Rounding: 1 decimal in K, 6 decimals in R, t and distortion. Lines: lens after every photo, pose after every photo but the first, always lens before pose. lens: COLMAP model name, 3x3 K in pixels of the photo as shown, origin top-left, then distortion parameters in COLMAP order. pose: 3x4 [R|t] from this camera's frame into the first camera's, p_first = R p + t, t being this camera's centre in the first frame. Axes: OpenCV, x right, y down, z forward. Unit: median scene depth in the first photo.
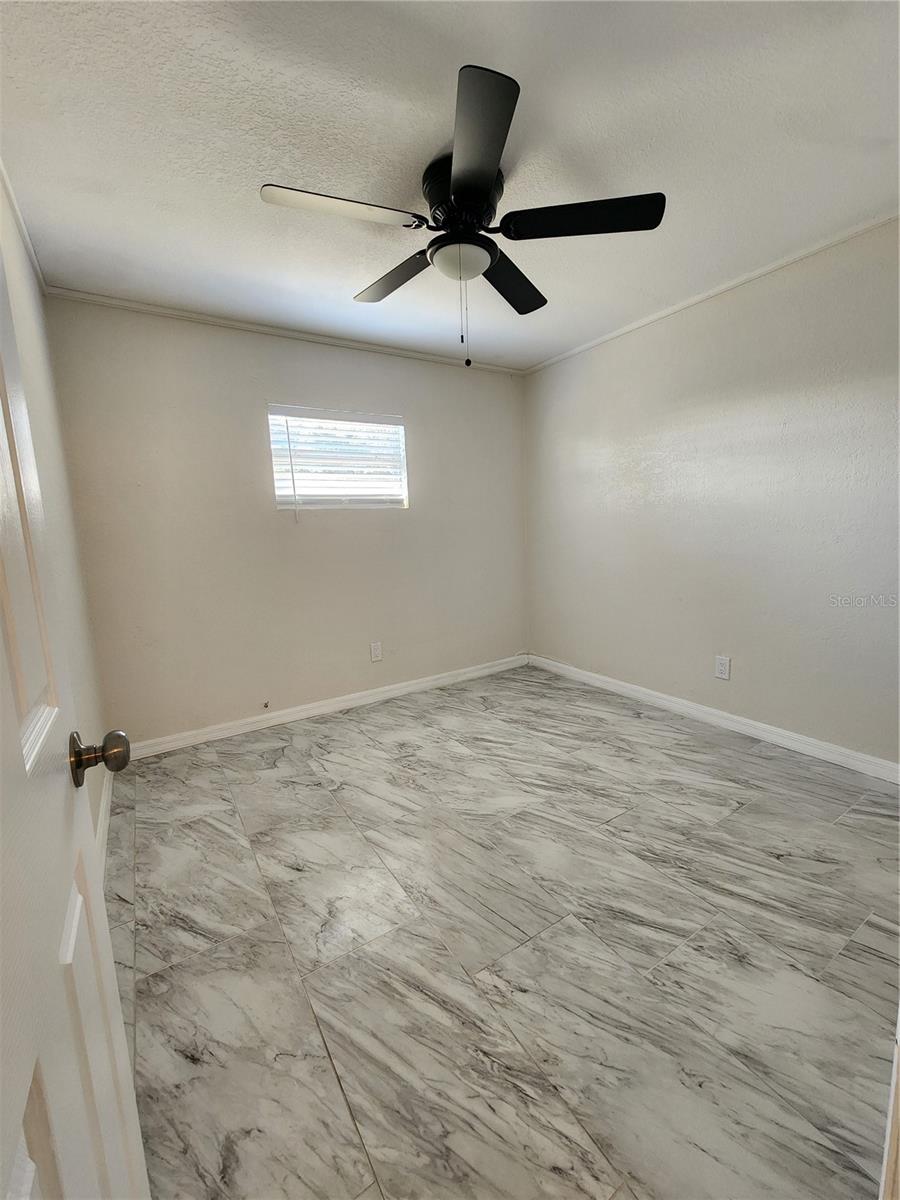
lens RADIAL K [[492.8, 0, 455.9], [0, 492.8, 603.6], [0, 0, 1]] dist [-0.000416, -0.000206]
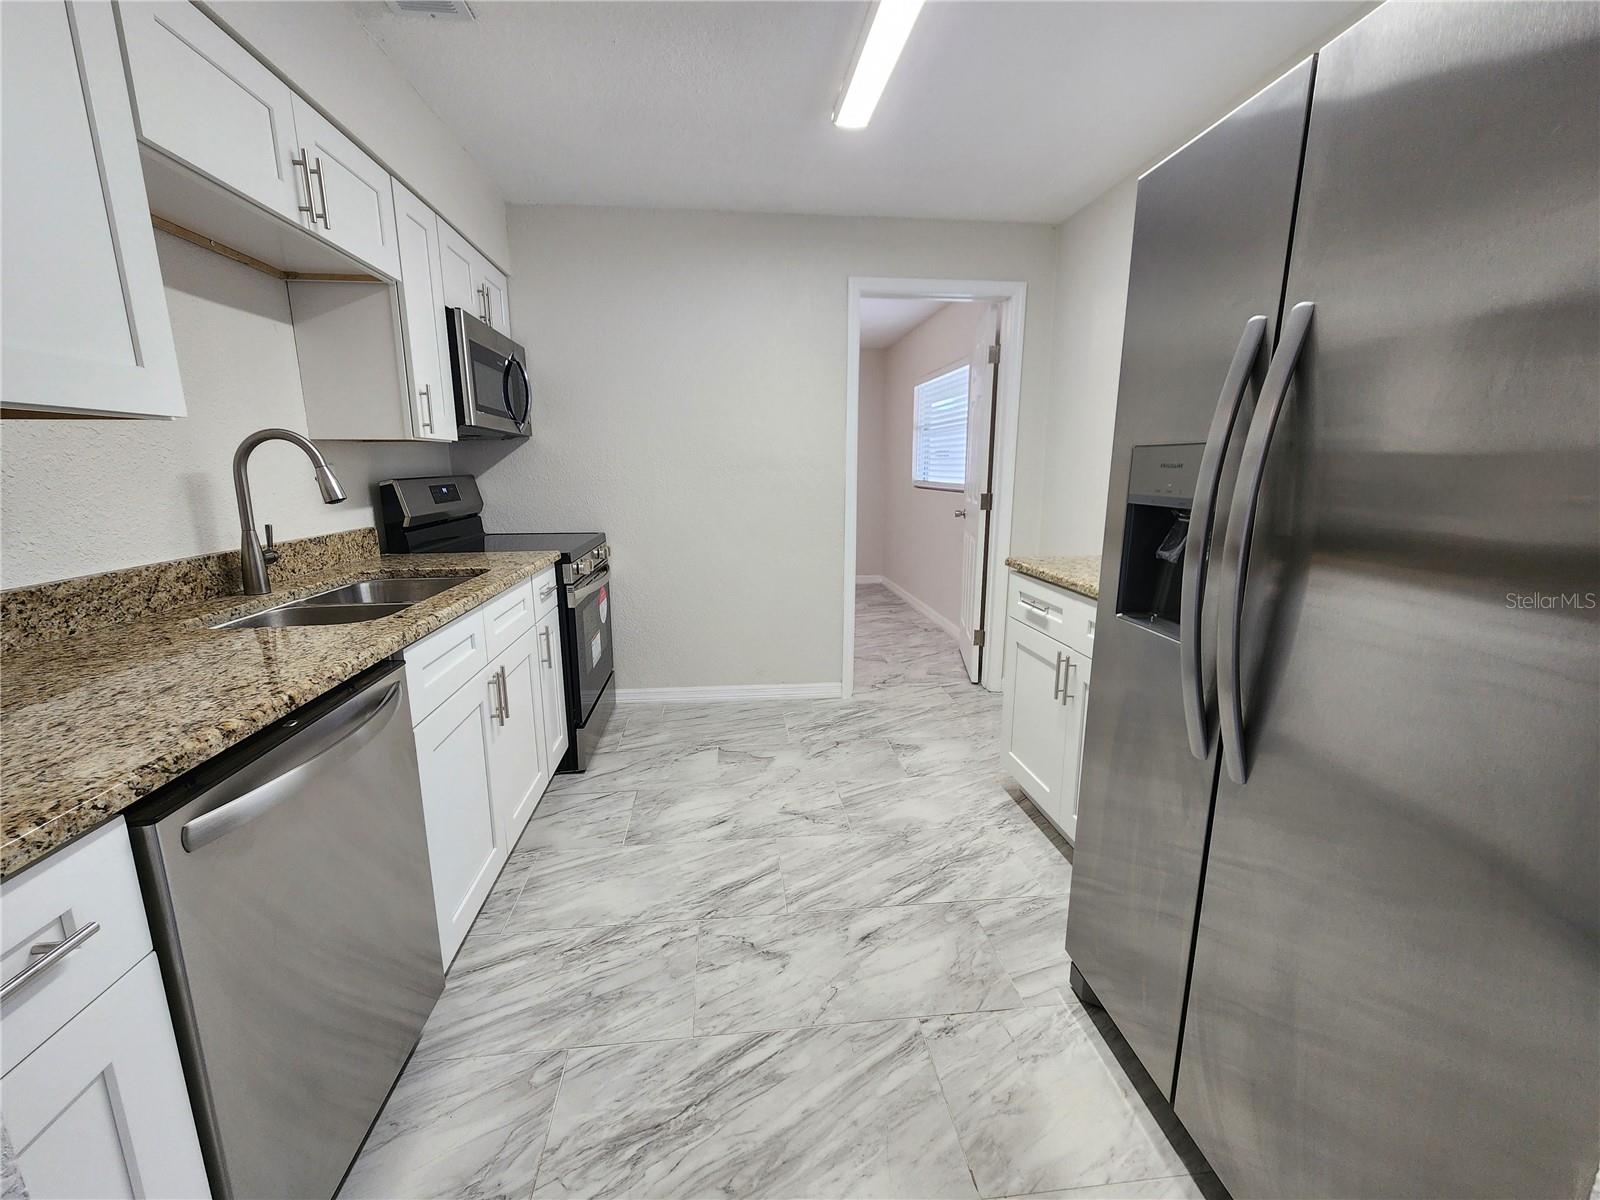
lens RADIAL K [[657.0, 0, 806.9], [0, 657.0, 599.9], [0, 0, 1]] dist [-0.000416, -0.000206]
pose [[-0.441473, 0.212733, -0.871692, 0.964116], [-0.122041, 0.948224, 0.293219, -0.275906], [0.888936, 0.235830, -0.392653, 1.445006]]
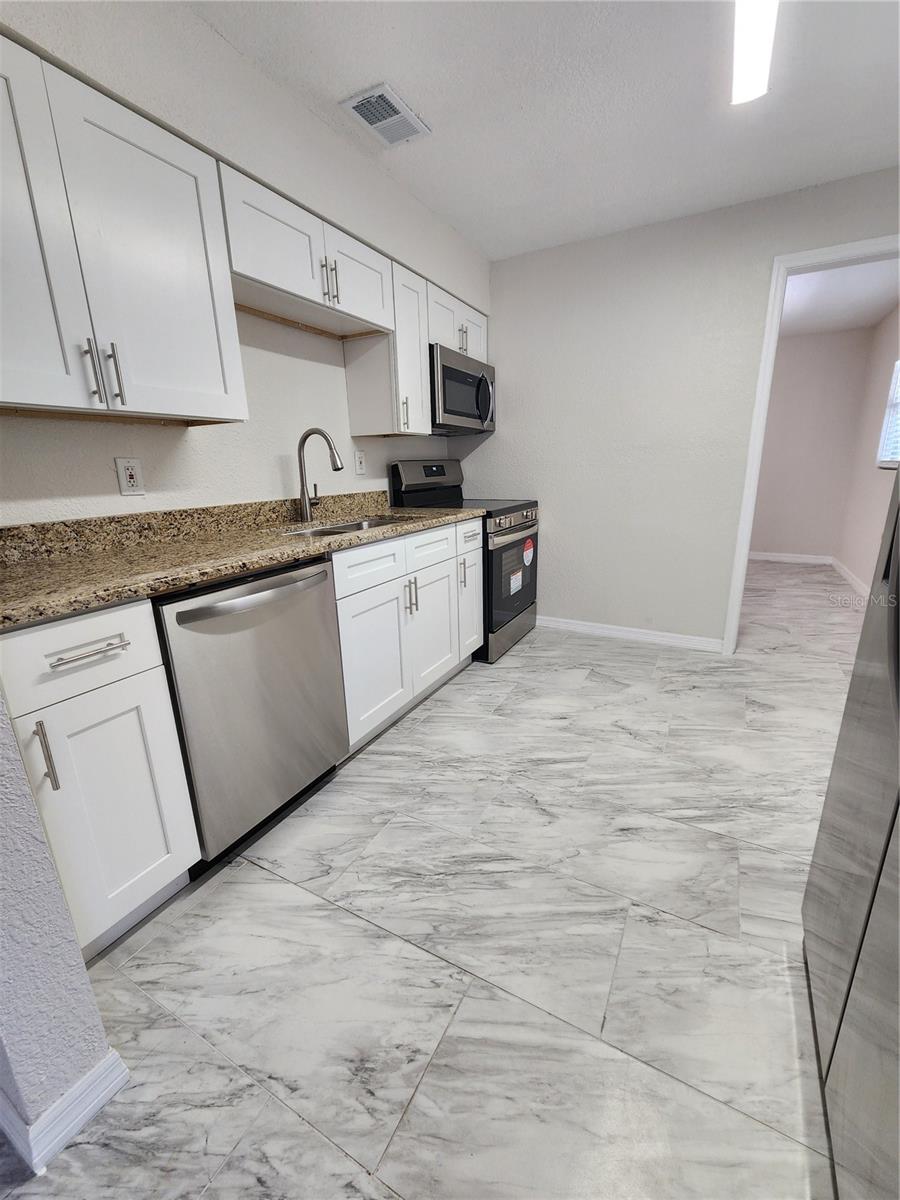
lens RADIAL K [[492.8, 0, 455.9], [0, 492.8, 603.6], [0, 0, 1]] dist [-0.000416, -0.000206]
pose [[-0.871880, 0.183824, -0.453910, 0.785866], [-0.023094, 0.910413, 0.413056, -0.260841], [0.489175, 0.370618, -0.789526, 1.653417]]
